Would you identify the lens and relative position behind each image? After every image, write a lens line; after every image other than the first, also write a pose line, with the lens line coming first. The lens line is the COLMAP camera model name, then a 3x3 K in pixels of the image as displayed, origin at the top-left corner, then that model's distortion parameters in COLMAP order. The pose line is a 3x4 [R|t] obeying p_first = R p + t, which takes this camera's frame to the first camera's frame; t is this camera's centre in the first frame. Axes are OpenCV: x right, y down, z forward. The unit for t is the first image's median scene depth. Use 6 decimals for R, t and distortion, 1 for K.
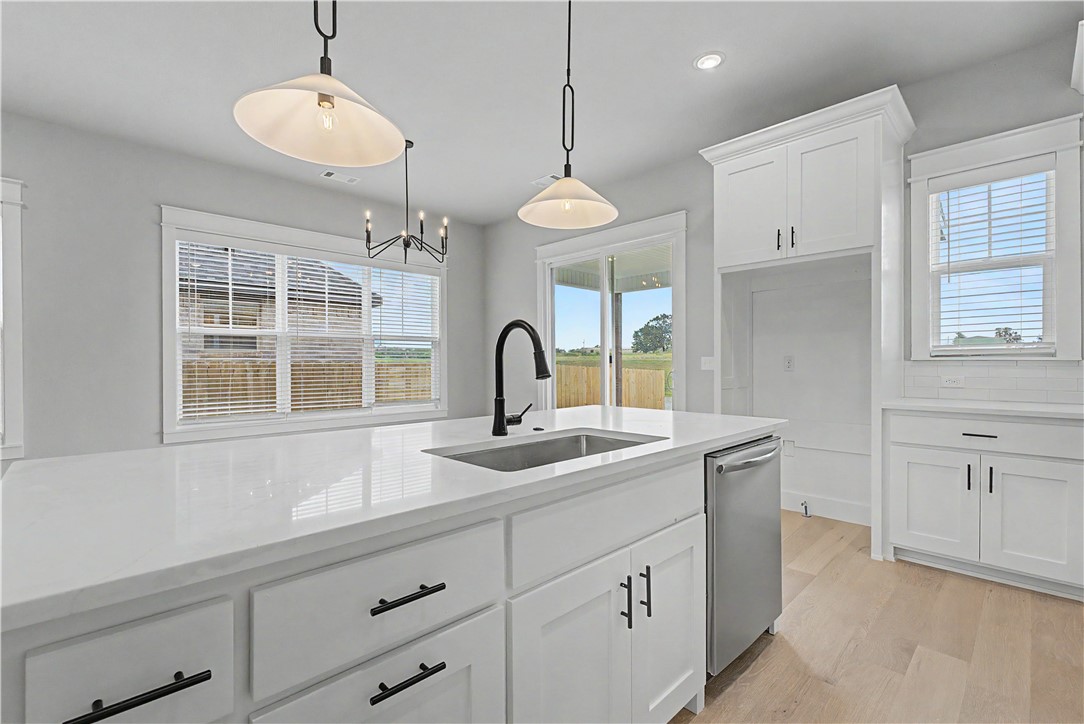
lens RADIAL K [[481.7, 0, 540.7], [0, 481.7, 365.3], [0, 0, 1]] dist [0.000440, 0.000386]
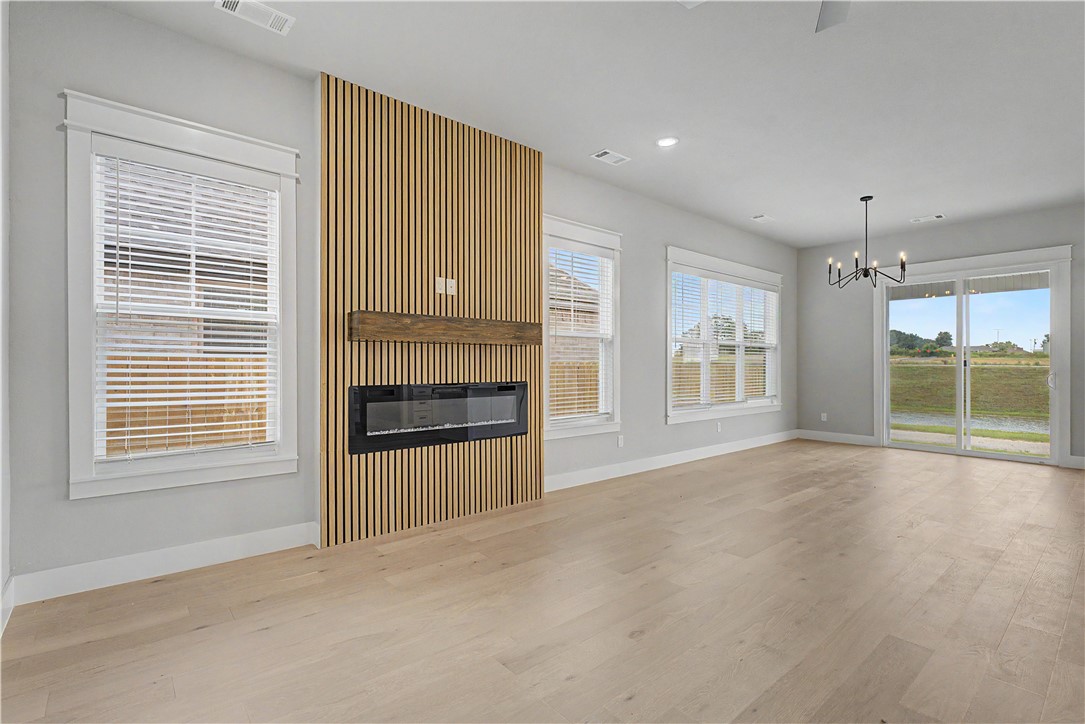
lens RADIAL K [[500.9, 0, 540.9], [0, 500.9, 365.3], [0, 0, 1]] dist [-0.004361, 0.001001]
pose [[0.996878, 0.006020, -0.078728, -1.095078], [-0.006467, 0.999964, -0.005424, 0.008832], [0.078692, 0.005916, 0.996881, -0.445670]]
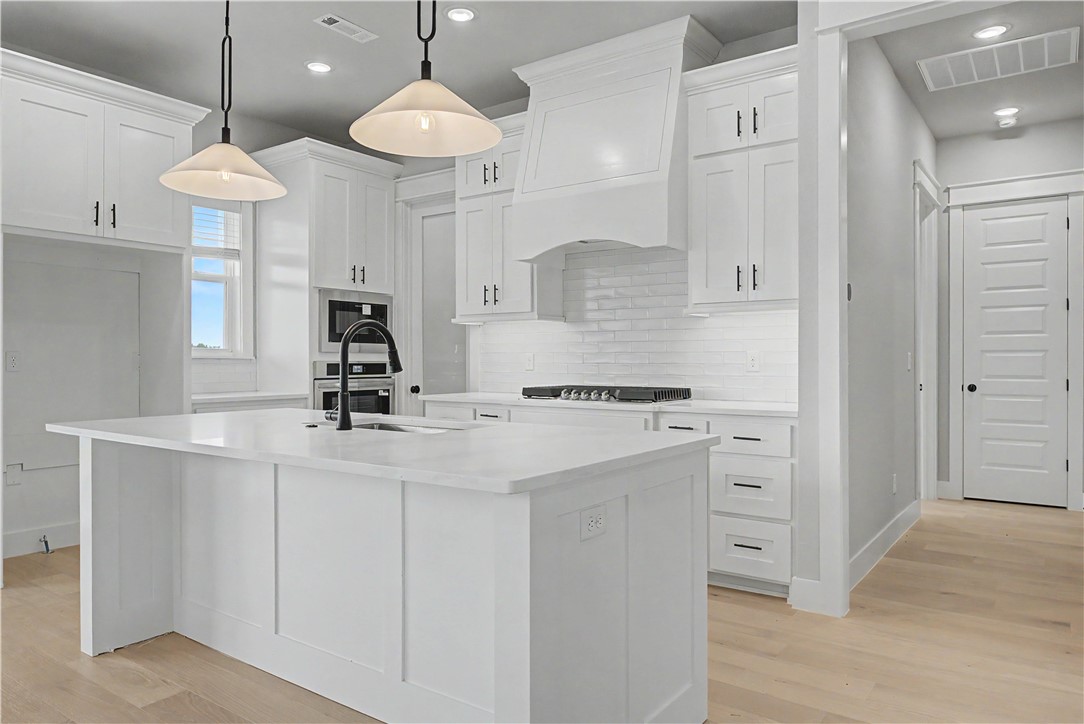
lens RADIAL K [[721.1, 0, 546.6], [0, 721.1, 364.9], [0, 0, 1]] dist [0.001875, -0.003706]
pose [[-0.171623, -0.003723, 0.985156, -0.721789], [0.006579, 0.999966, 0.004925, 0.001479], [-0.985141, 0.007327, -0.171593, 0.367230]]
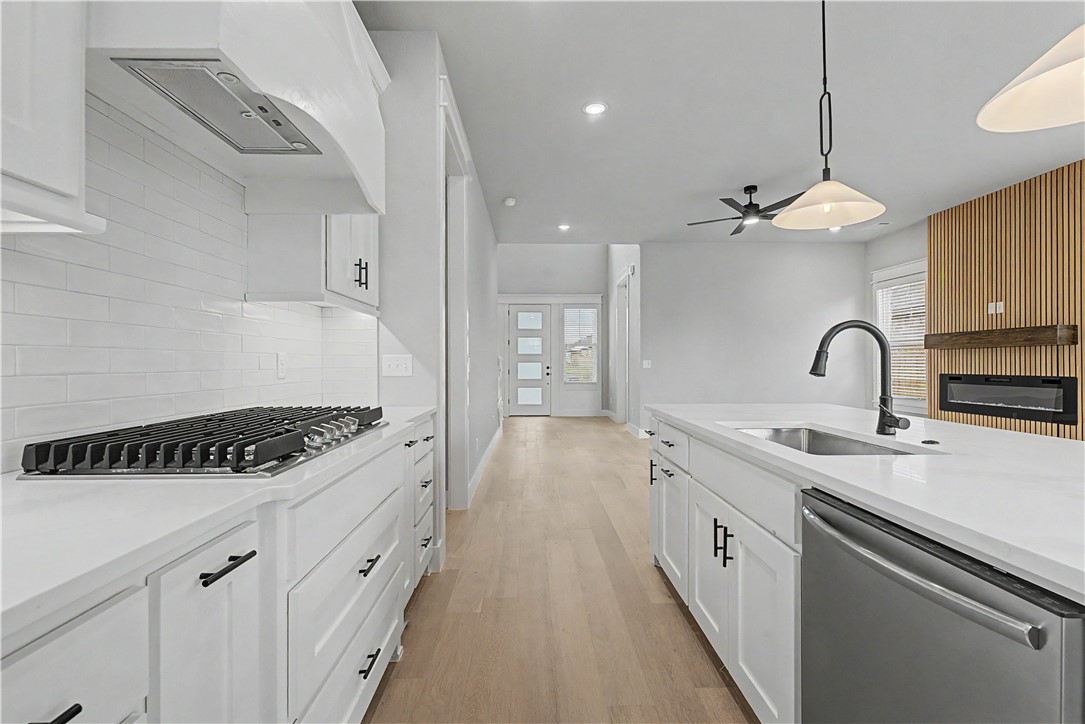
lens RADIAL K [[482.1, 0, 541.0], [0, 482.1, 363.6], [0, 0, 1]] dist [0.000440, 0.000386]
pose [[-0.692663, 0.006634, -0.721231, 0.483690], [-0.000094, 0.999957, 0.009288, -0.004064], [0.721261, 0.006501, -0.692633, 0.507049]]
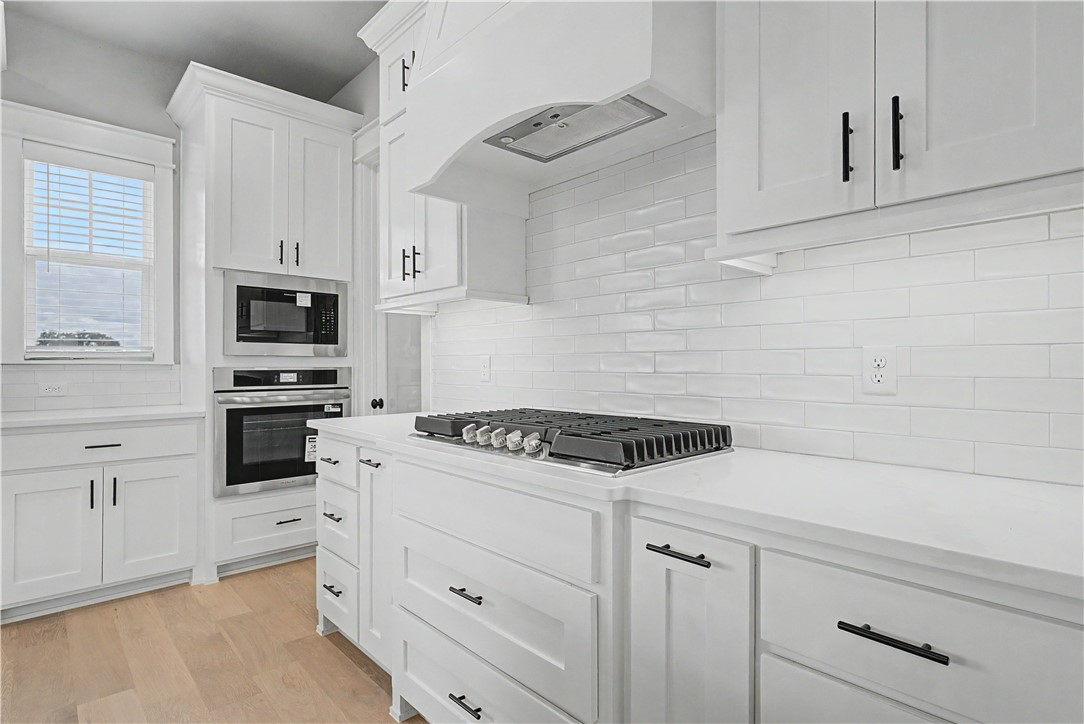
lens RADIAL K [[550.6, 0, 546.4], [0, 550.6, 366.8], [0, 0, 1]] dist [0.001815, -0.000017]
pose [[0.025536, -0.001858, 0.999672, -0.075116], [0.007083, 0.999974, 0.001677, -0.000661], [-0.999649, 0.007038, 0.025549, 0.083149]]
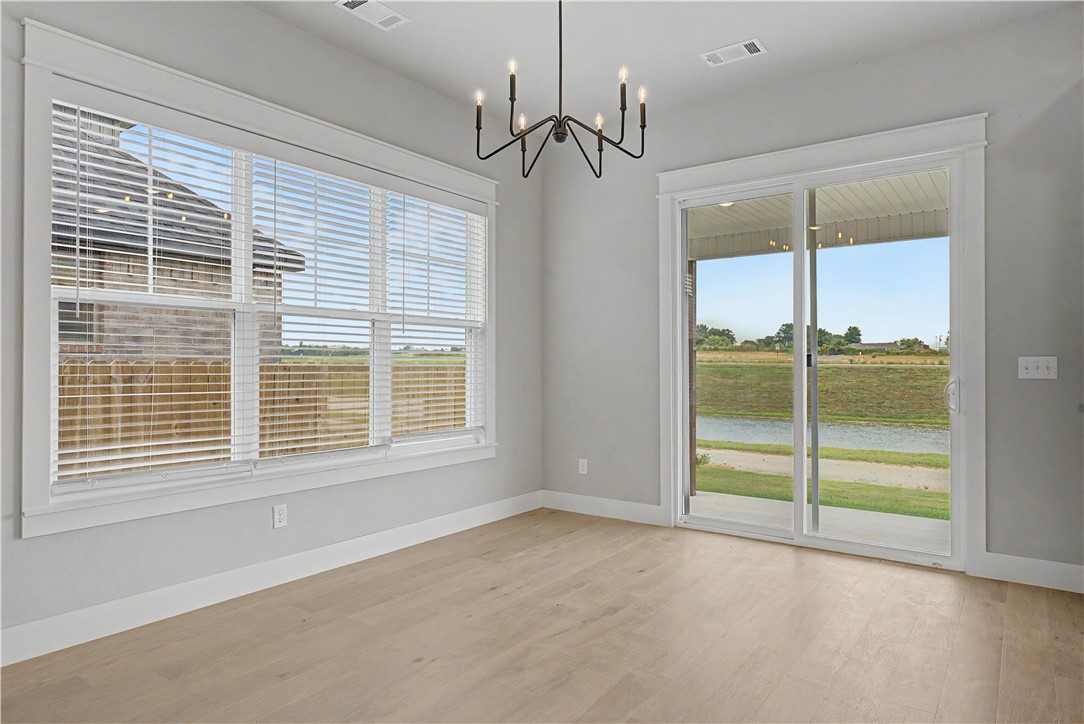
lens RADIAL K [[663.7, 0, 544.1], [0, 663.7, 360.7], [0, 0, 1]] dist [0.002333, -0.001101]
pose [[0.986603, 0.005560, 0.163044, -0.425153], [-0.003348, 0.999899, -0.013833, 0.001134], [-0.163105, 0.013102, 0.986522, 0.314162]]
